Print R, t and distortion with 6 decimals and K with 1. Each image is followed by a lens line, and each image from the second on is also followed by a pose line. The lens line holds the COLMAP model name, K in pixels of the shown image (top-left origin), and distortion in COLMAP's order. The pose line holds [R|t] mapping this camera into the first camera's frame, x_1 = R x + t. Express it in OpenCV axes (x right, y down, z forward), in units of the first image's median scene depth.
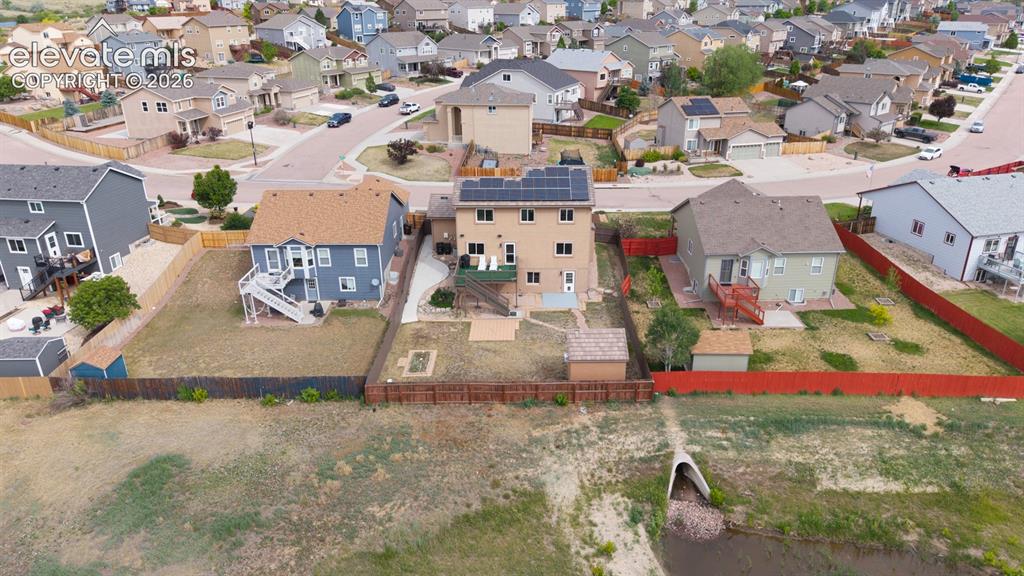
lens RADIAL K [[703.3, 0, 512.0], [0, 703.3, 288.0], [0, 0, 1]] dist [0.046941, -0.058523]
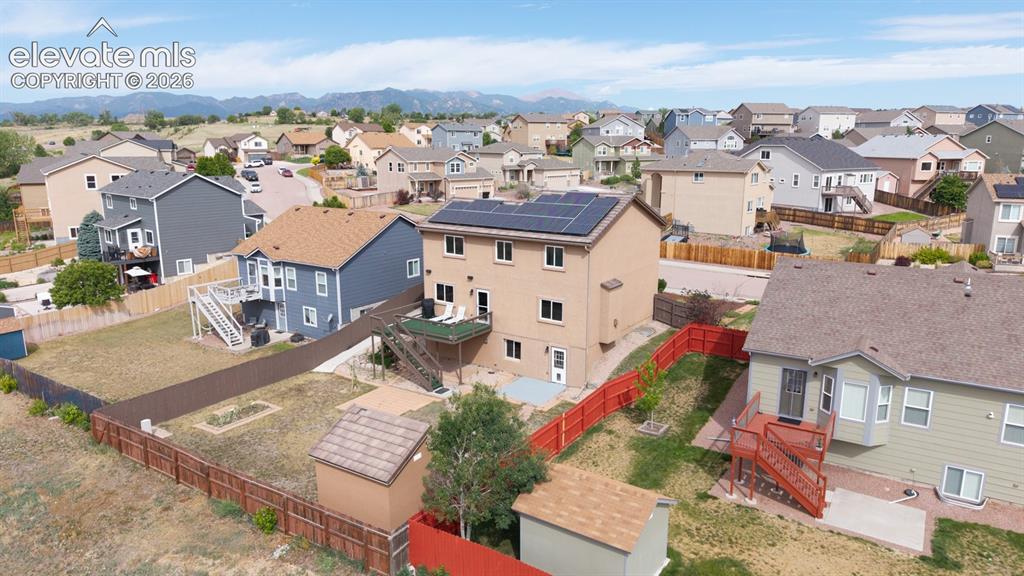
lens RADIAL K [[690.1, 0, 512.0], [0, 690.1, 288.0], [0, 0, 1]] dist [0.041761, -0.049255]
pose [[0.837030, 0.124590, -0.532784, 0.375312], [-0.219322, 0.968479, -0.118091, 0.005870], [0.501277, 0.215697, 0.837971, 0.459903]]
